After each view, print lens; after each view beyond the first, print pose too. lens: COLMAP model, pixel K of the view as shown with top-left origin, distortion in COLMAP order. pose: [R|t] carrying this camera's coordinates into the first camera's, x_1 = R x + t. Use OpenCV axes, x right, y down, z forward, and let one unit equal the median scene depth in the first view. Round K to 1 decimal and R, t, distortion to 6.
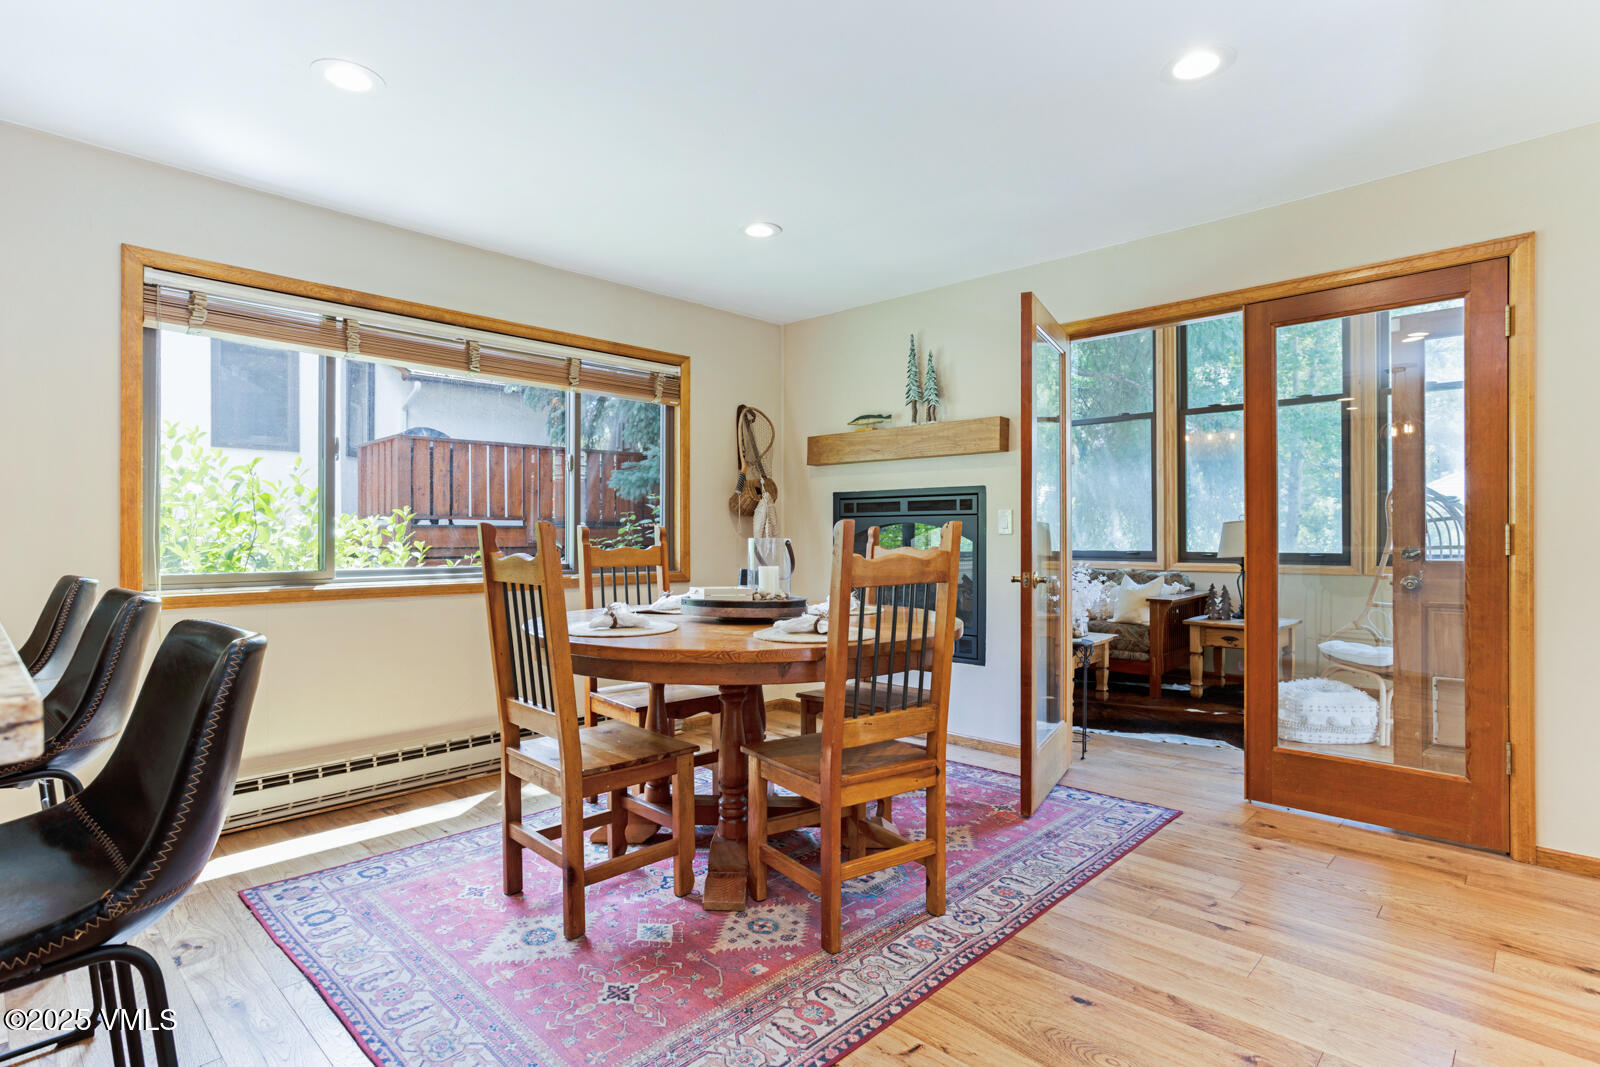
lens RADIAL K [[832.2, 0, 797.6], [0, 832.2, 545.0], [0, 0, 1]] dist [-0.019367, 0.000040]
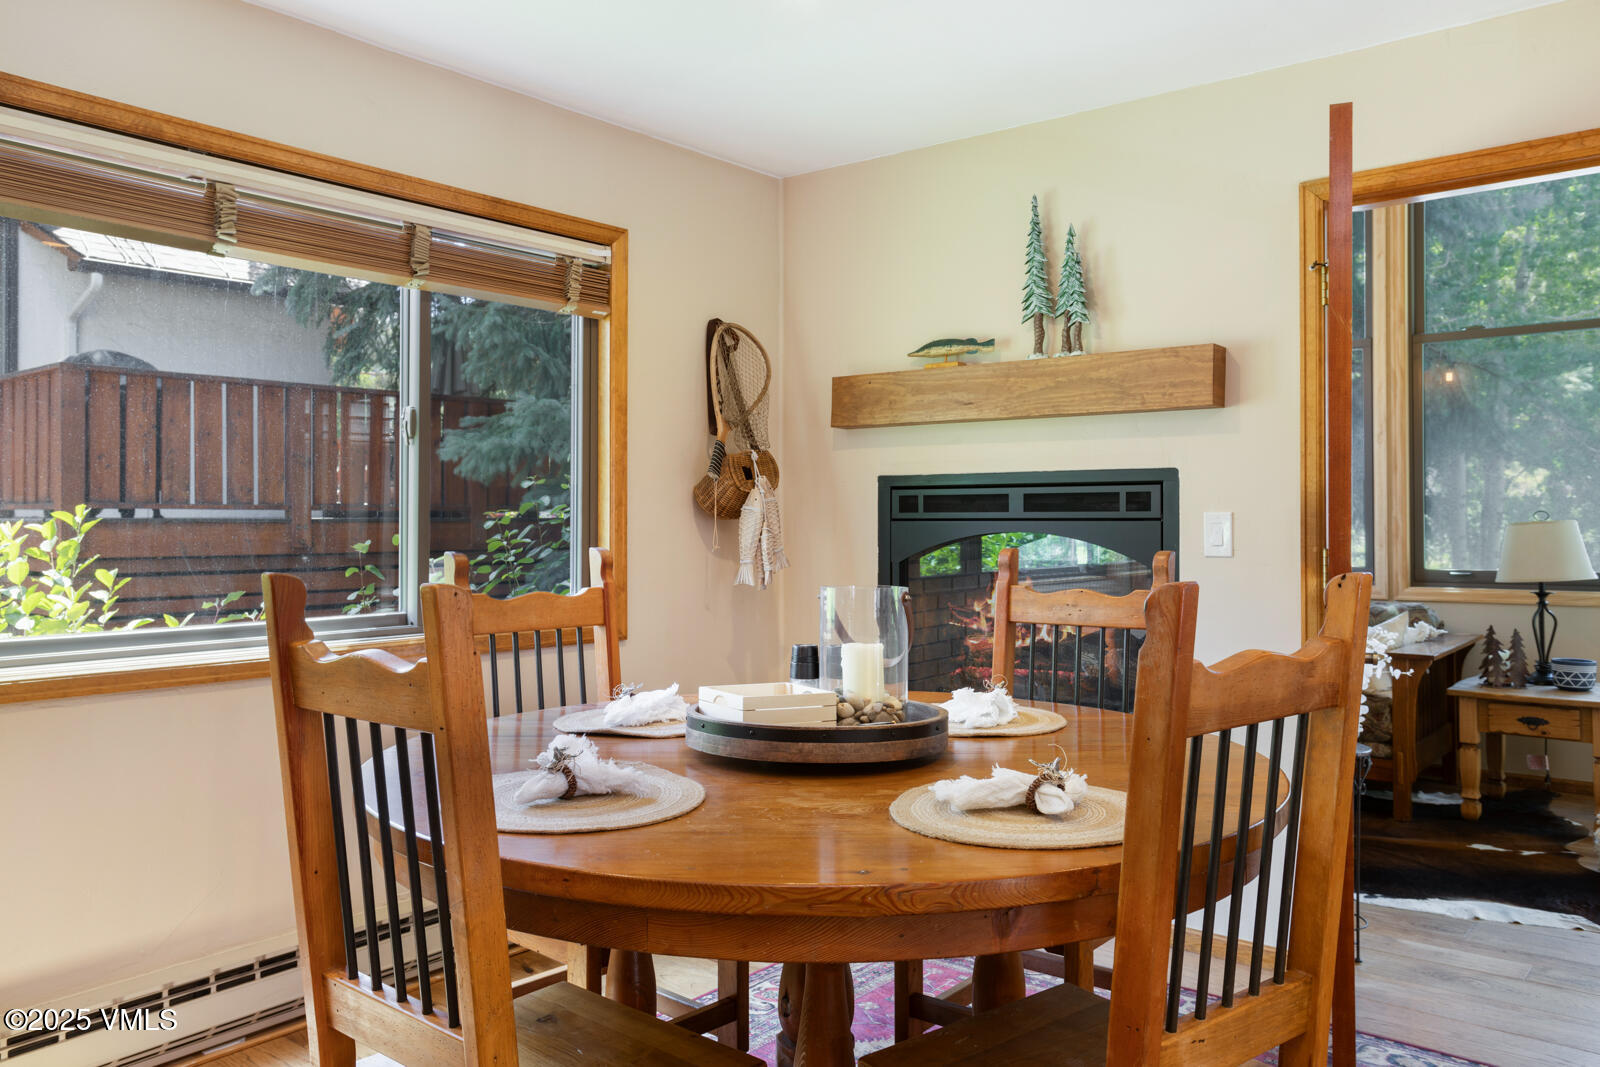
lens RADIAL K [[1236.0, 0, 801.5], [0, 1236.0, 519.5], [0, 0, 1]] dist [0.014606, 0.007554]
pose [[0.996099, -0.001884, 0.088224, -0.087775], [0.002886, 0.999933, -0.011237, -0.025584], [-0.088197, 0.011448, 0.996037, 0.178557]]
